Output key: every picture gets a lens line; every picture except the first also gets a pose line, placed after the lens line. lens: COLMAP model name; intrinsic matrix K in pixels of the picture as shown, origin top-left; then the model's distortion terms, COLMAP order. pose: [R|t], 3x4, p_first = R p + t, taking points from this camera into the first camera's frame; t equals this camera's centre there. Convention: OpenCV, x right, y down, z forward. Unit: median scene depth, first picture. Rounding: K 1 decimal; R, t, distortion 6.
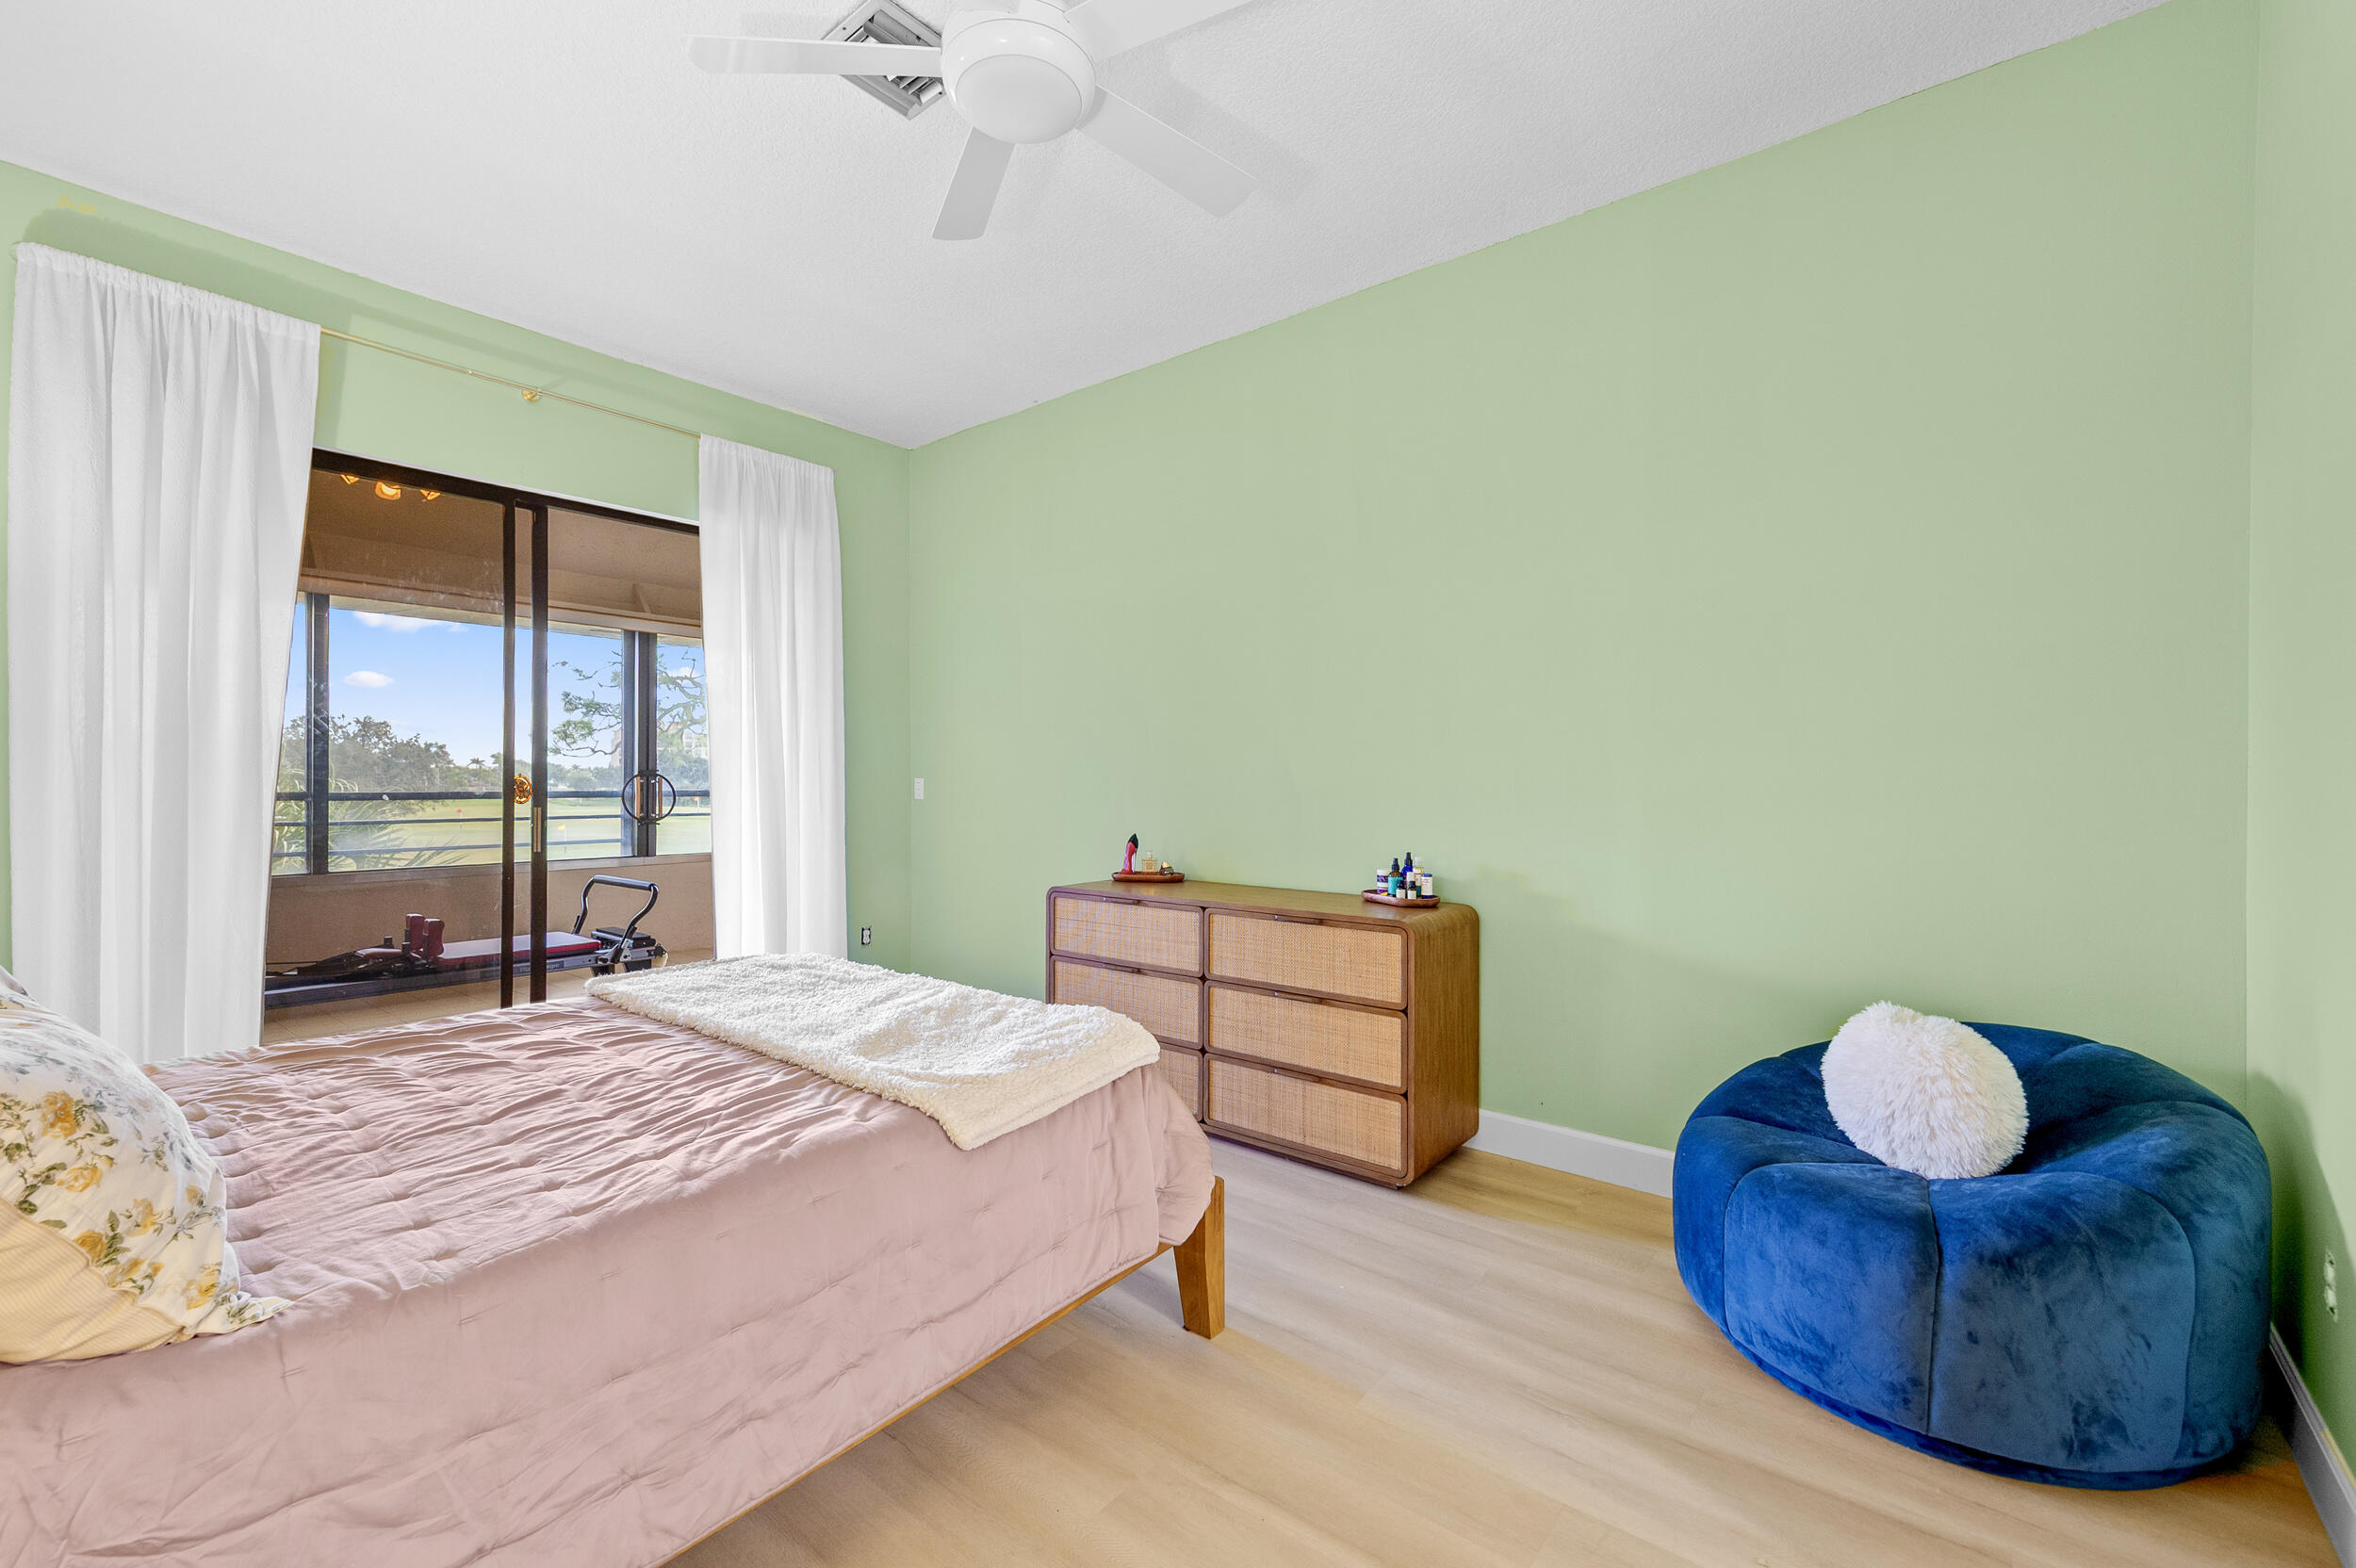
lens RADIAL K [[959.2, 0, 1141.3], [0, 959.2, 780.0], [0, 0, 1]] dist [0.013221, -0.002874]
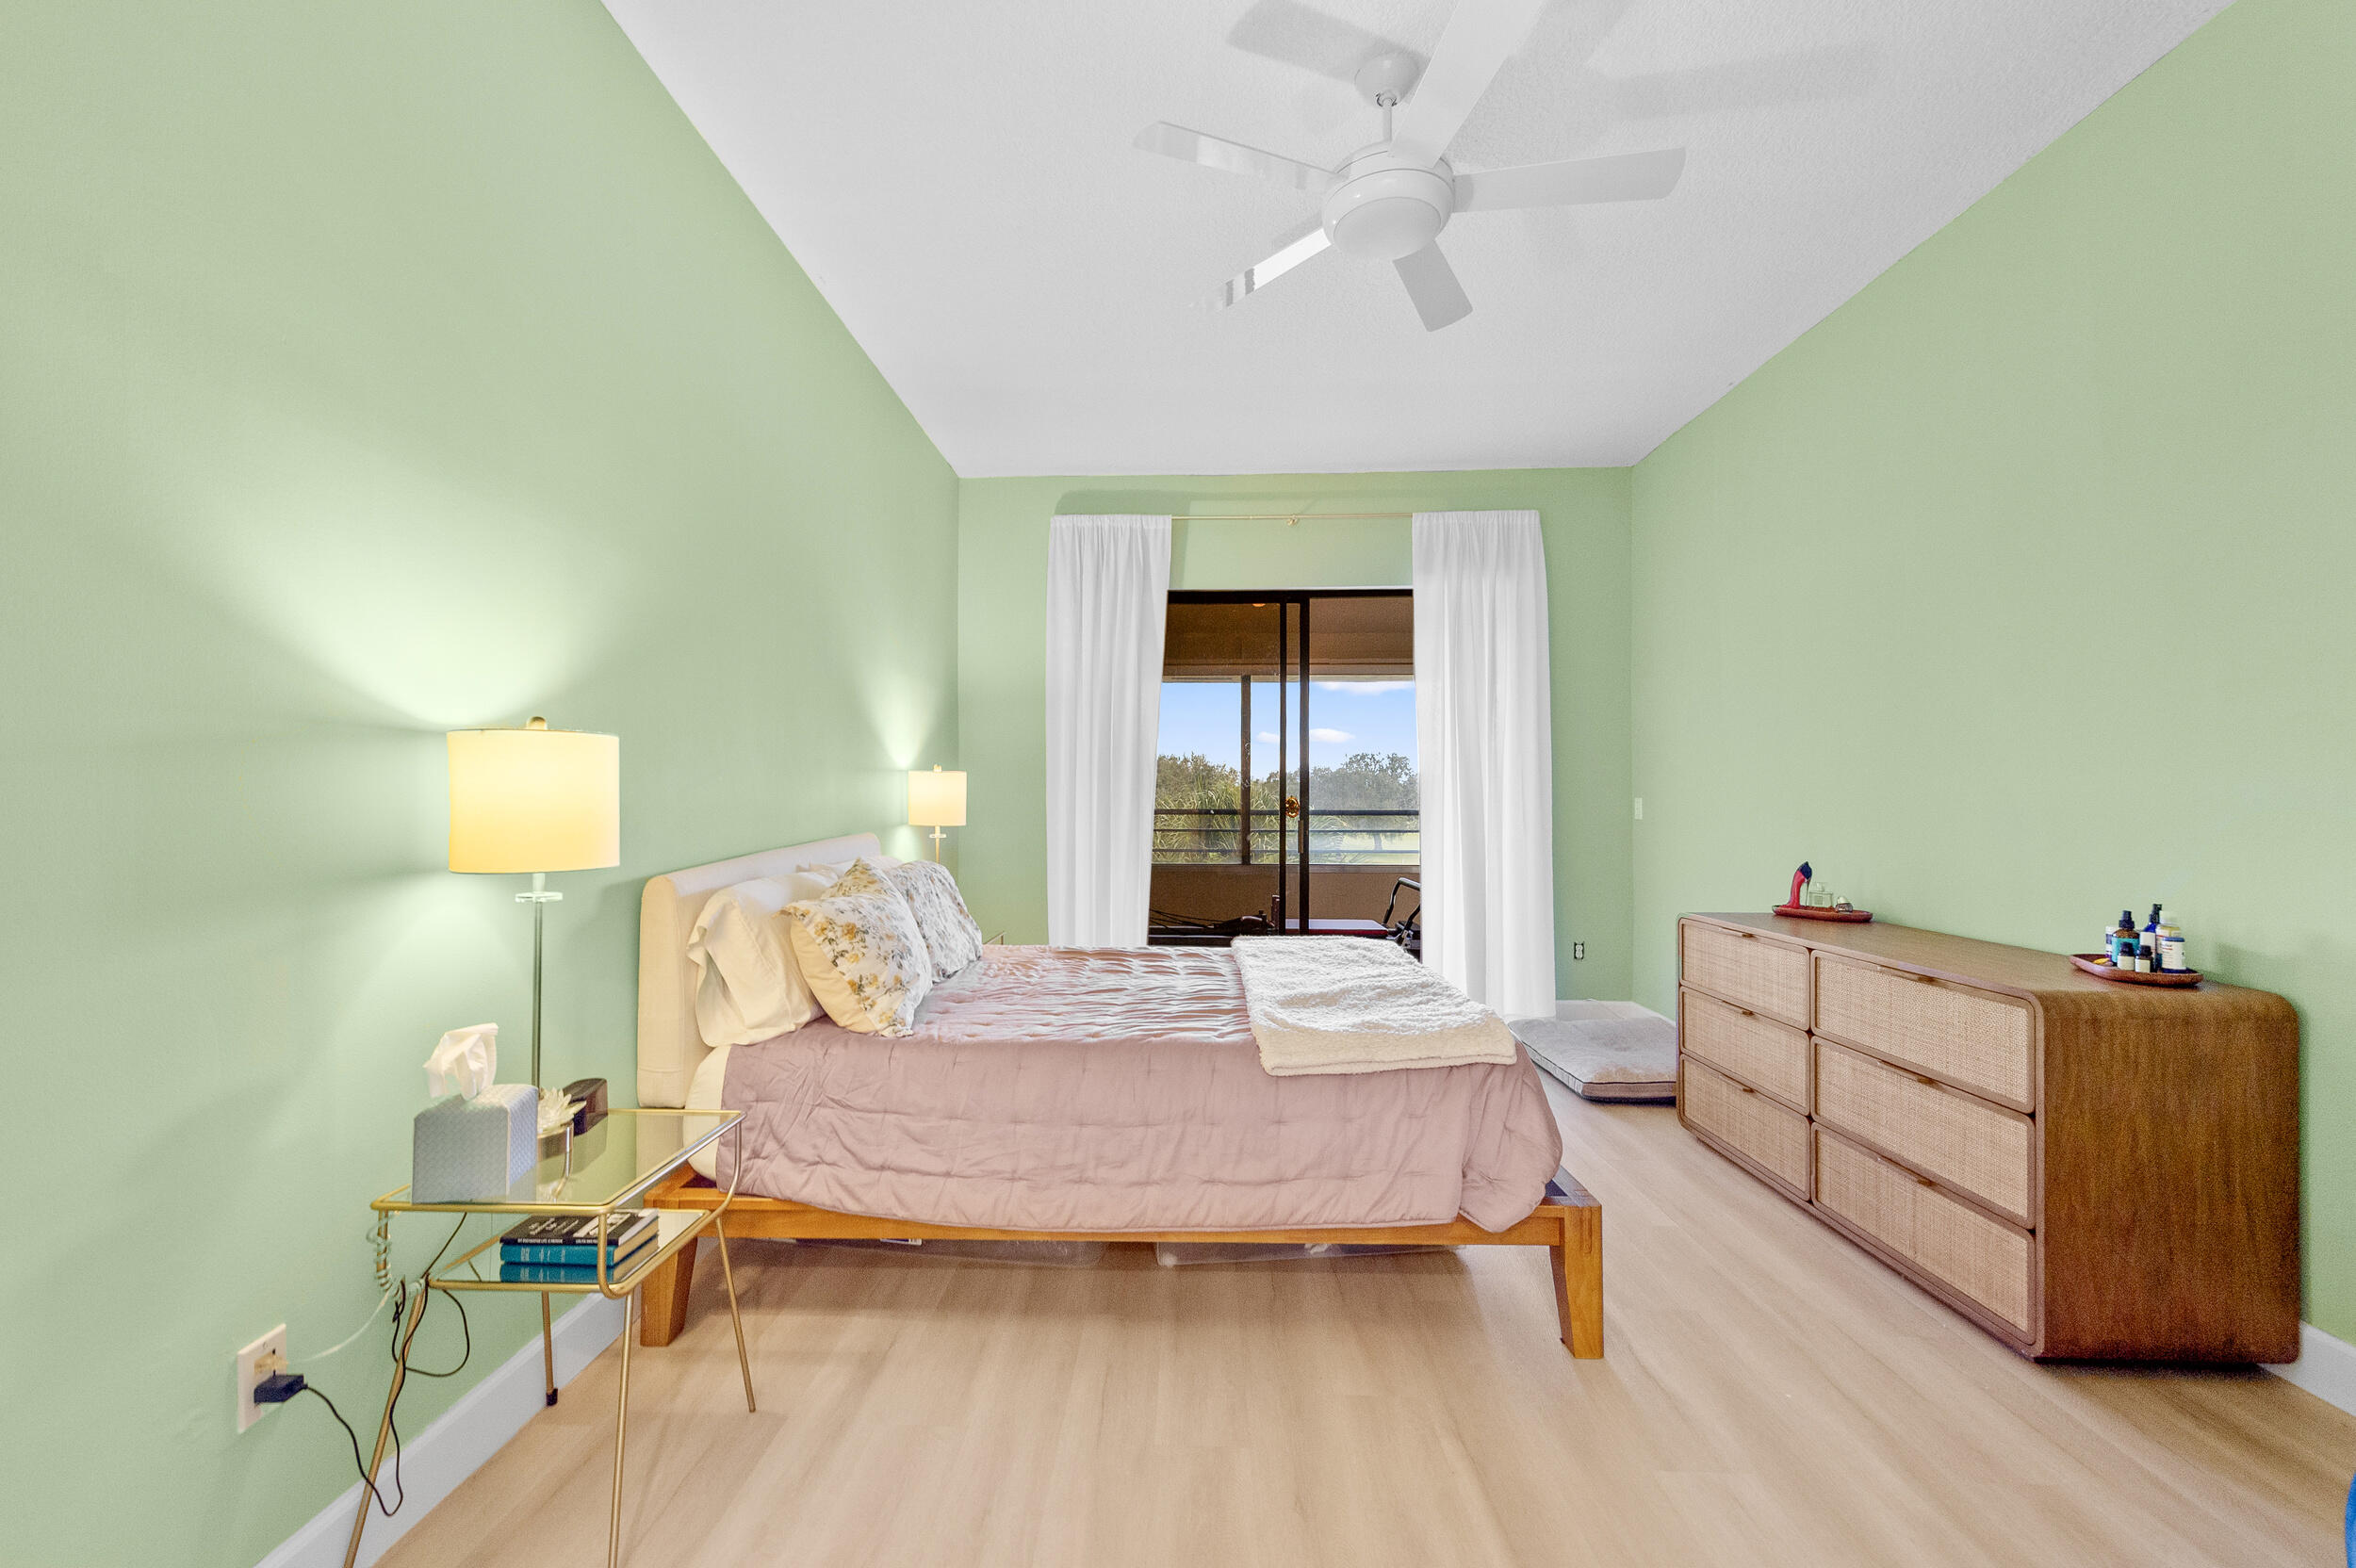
lens RADIAL K [[959.2, 0, 1184.3], [0, 959.2, 793.7], [0, 0, 1]] dist [0.013221, -0.002874]
pose [[0.621565, -0.008572, -0.783316, 0.400430], [0.001128, 0.999949, -0.010047, 0.004153], [0.783362, 0.005362, 0.621543, 0.038945]]
